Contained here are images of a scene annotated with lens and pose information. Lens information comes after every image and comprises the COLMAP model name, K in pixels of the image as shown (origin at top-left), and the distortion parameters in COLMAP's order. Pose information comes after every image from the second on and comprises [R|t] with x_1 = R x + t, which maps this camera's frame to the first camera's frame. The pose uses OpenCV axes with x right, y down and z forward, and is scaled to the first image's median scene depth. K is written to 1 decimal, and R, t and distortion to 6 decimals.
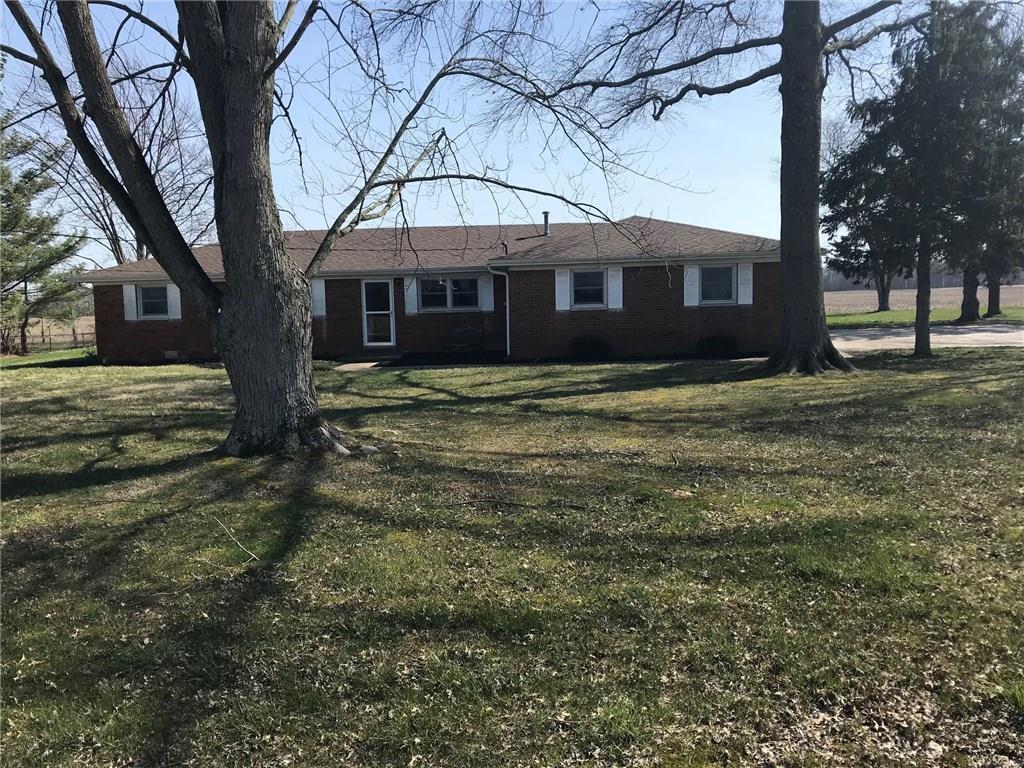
lens RADIAL K [[850.9, 0, 492.2], [0, 850.9, 384.6], [0, 0, 1]] dist [0.065360, -0.084101]
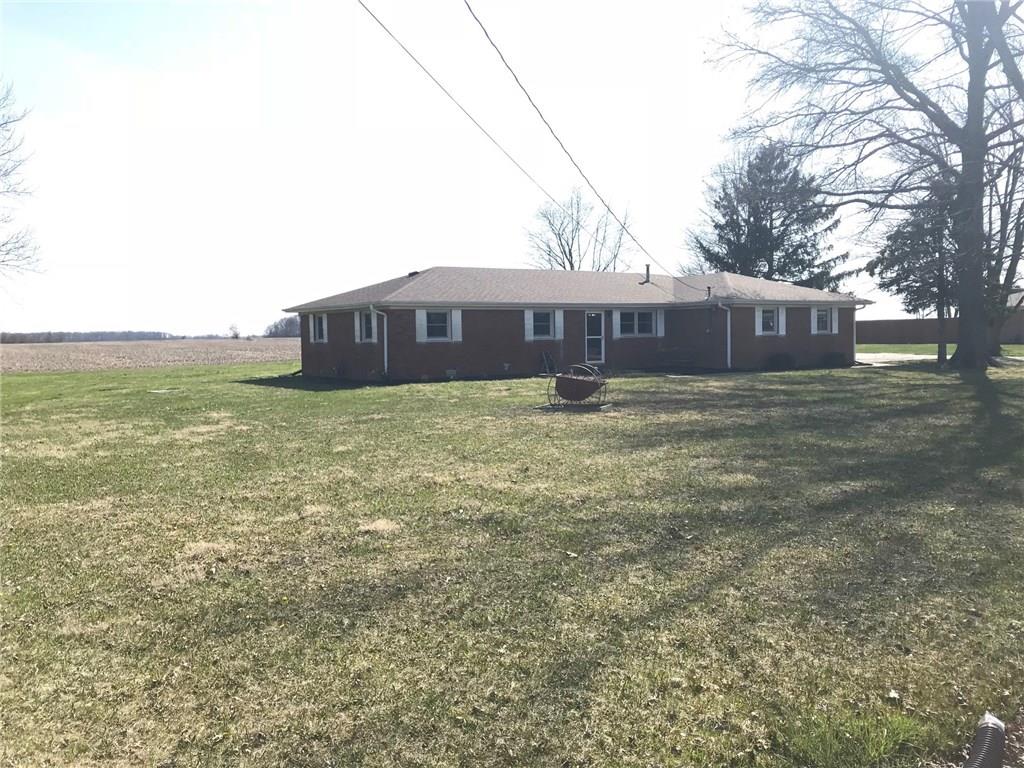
lens RADIAL K [[838.8, 0, 479.5], [0, 838.8, 381.7], [0, 0, 1]] dist [-0.000318, -0.000810]
pose [[0.818196, -0.017936, 0.574660, -1.009735], [0.047291, 0.998226, -0.036176, 0.018675], [-0.572992, 0.056776, 0.817592, 0.088367]]
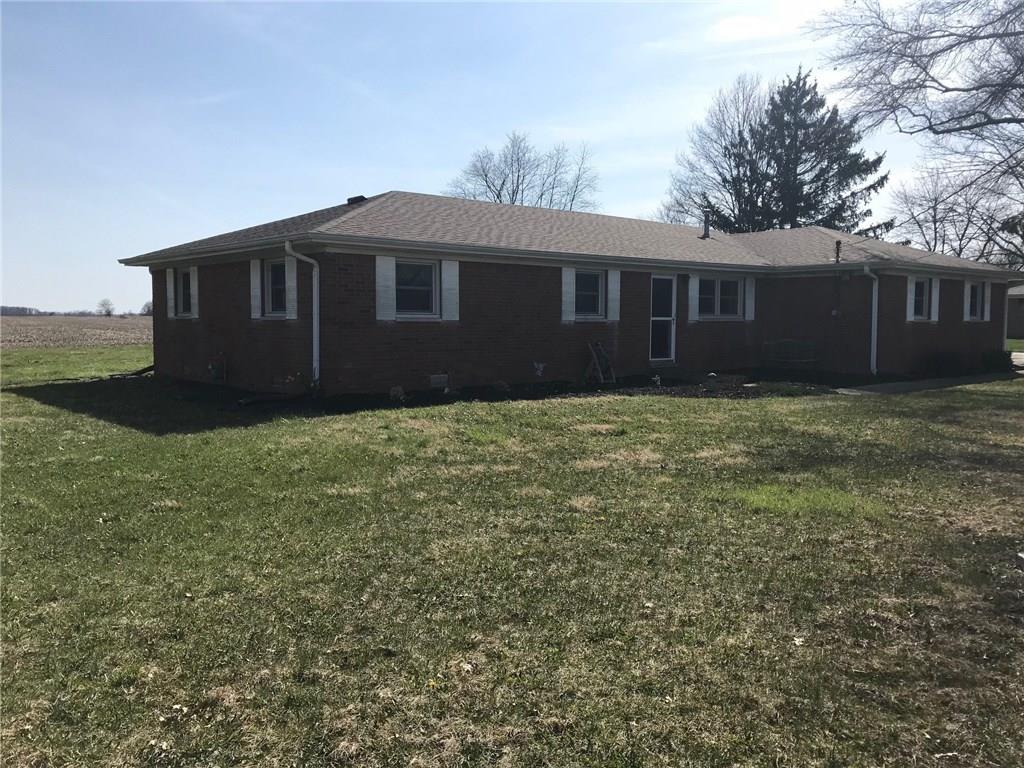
lens RADIAL K [[838.8, 0, 479.5], [0, 838.8, 381.7], [0, 0, 1]] dist [-0.000318, -0.000810]
pose [[0.737350, -0.019896, 0.675218, -0.770684], [0.037949, 0.999208, -0.011999, -0.026945], [-0.674444, 0.034472, 0.737521, 0.577454]]
